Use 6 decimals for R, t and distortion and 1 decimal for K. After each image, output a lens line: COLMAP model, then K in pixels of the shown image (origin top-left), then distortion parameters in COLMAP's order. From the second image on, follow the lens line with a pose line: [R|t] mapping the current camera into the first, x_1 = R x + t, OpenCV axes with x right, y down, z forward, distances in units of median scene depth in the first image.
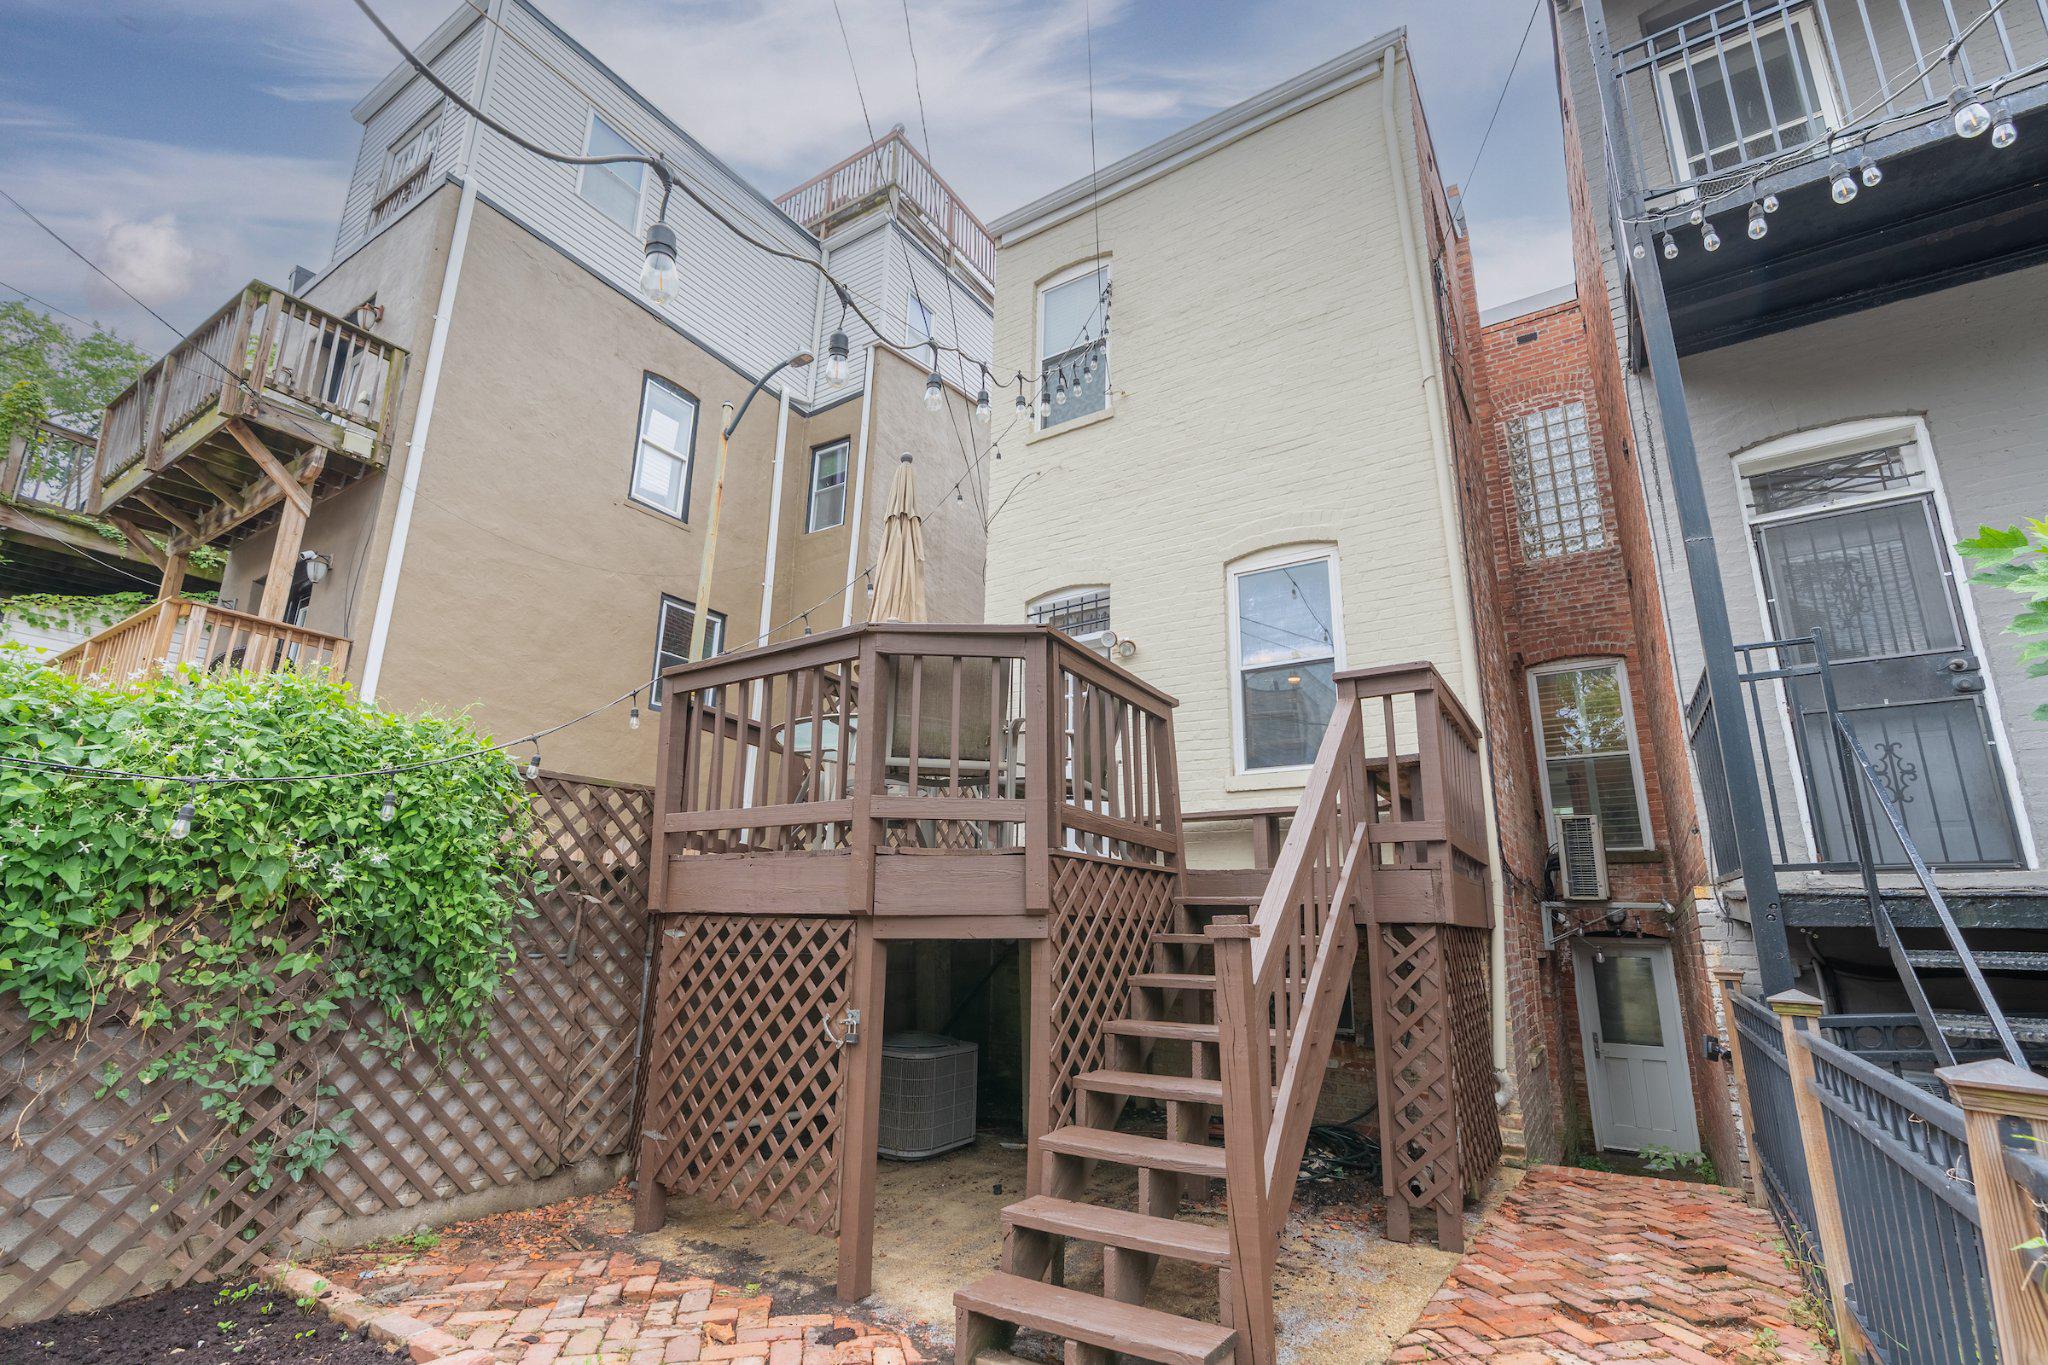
lens RADIAL K [[946.3, 0, 1024.0], [0, 946.3, 682.5], [0, 0, 1]] dist [-0.012320, 0.003428]
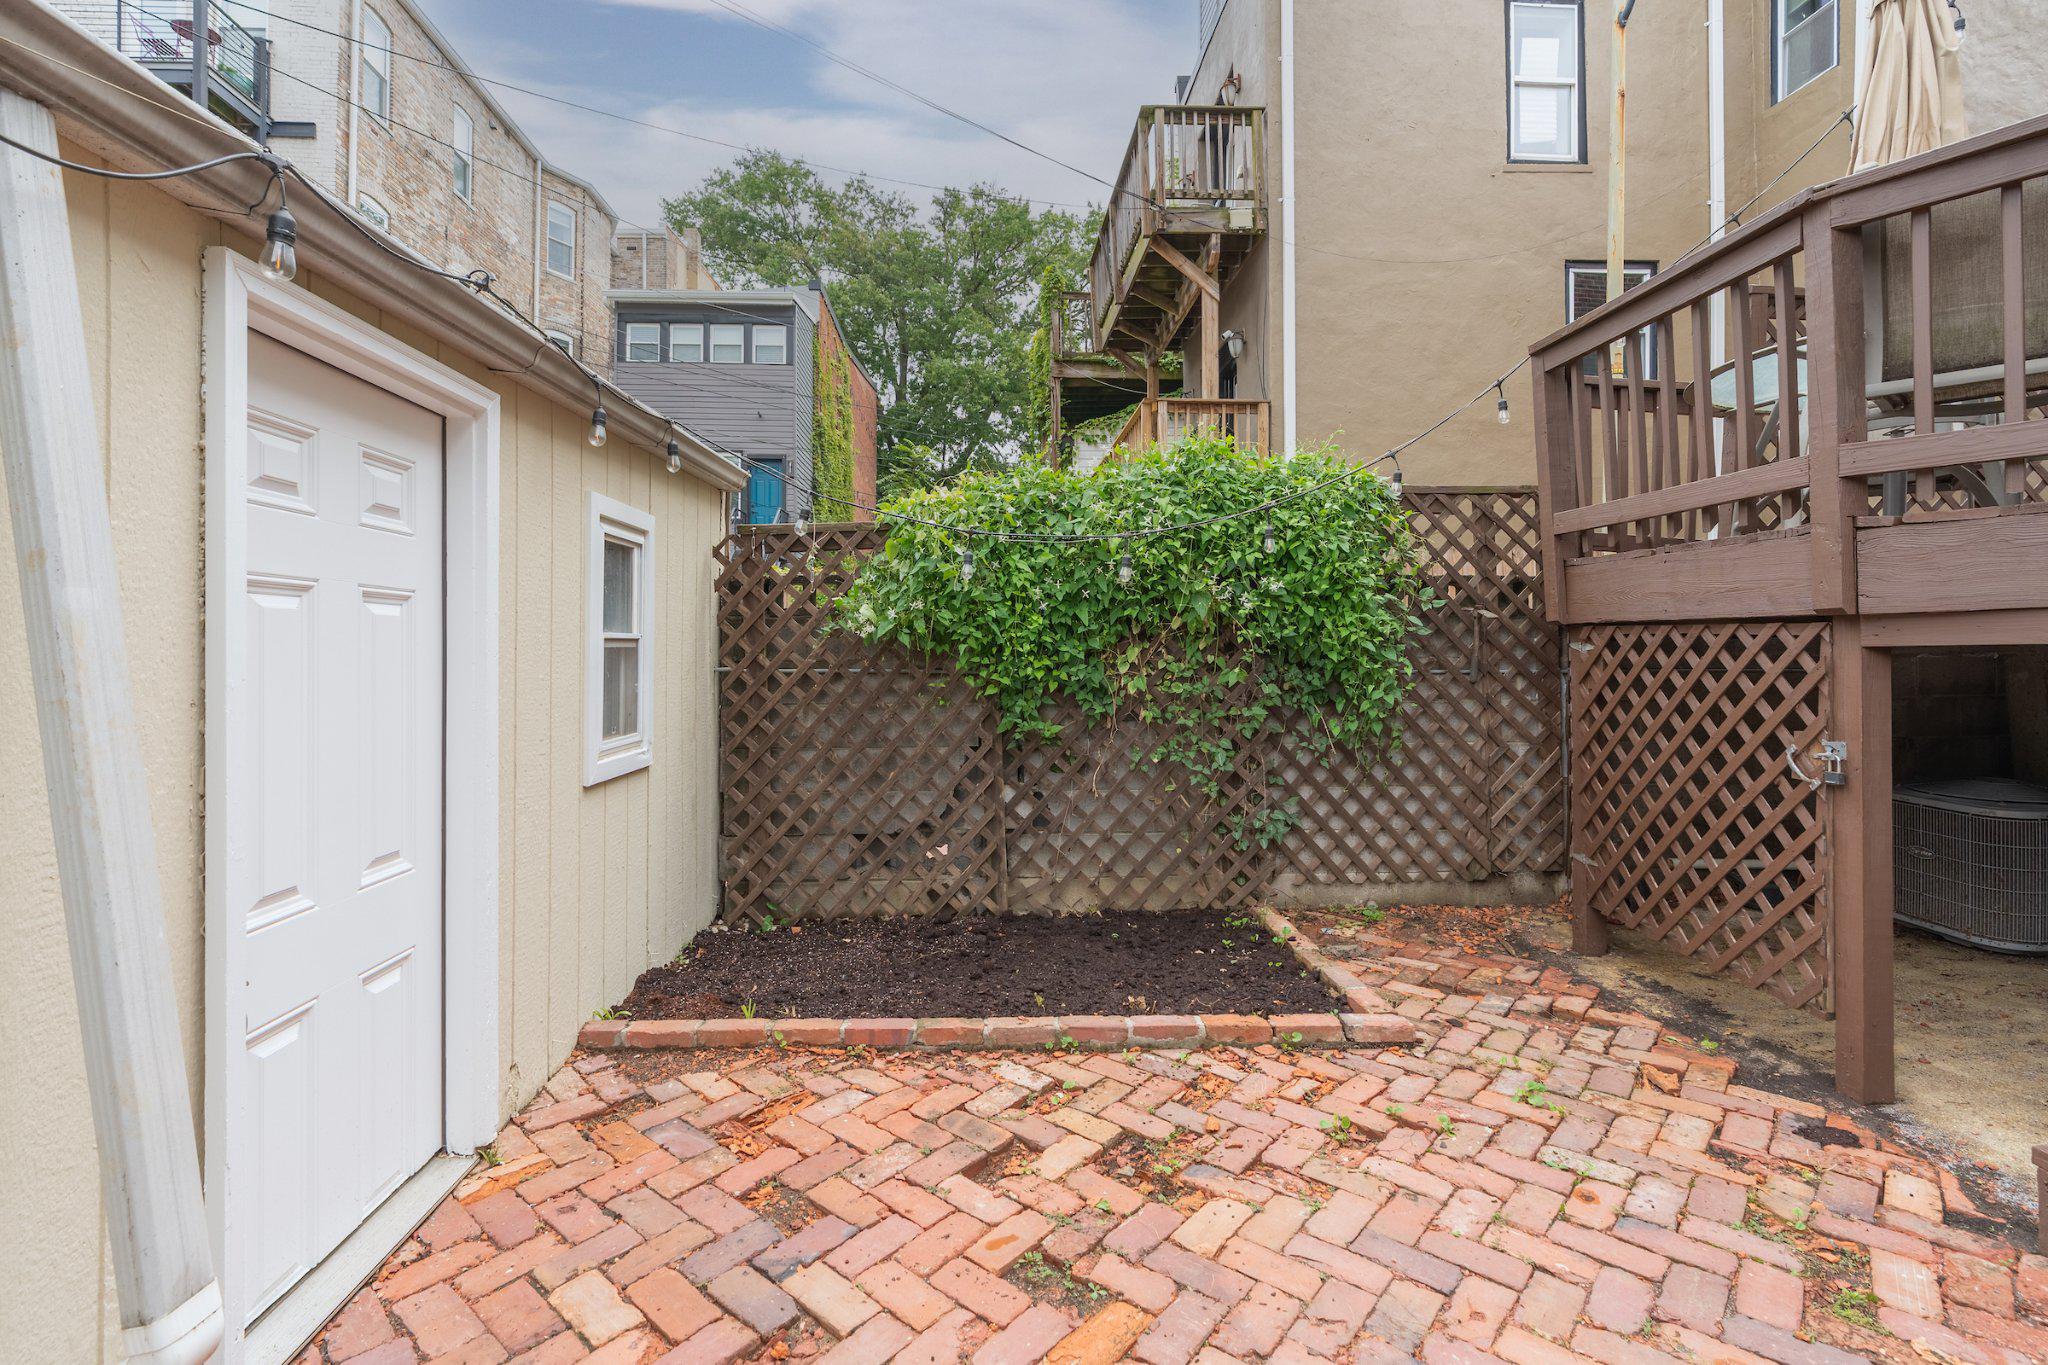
lens RADIAL K [[952.0, 0, 1016.2], [0, 952.0, 650.1], [0, 0, 1]] dist [-0.008057, 0.002799]
pose [[0.570450, -0.016832, -0.821160, 0.056897], [0.222716, 0.965501, 0.134927, 0.035649], [0.790560, -0.259855, 0.554519, 0.103454]]
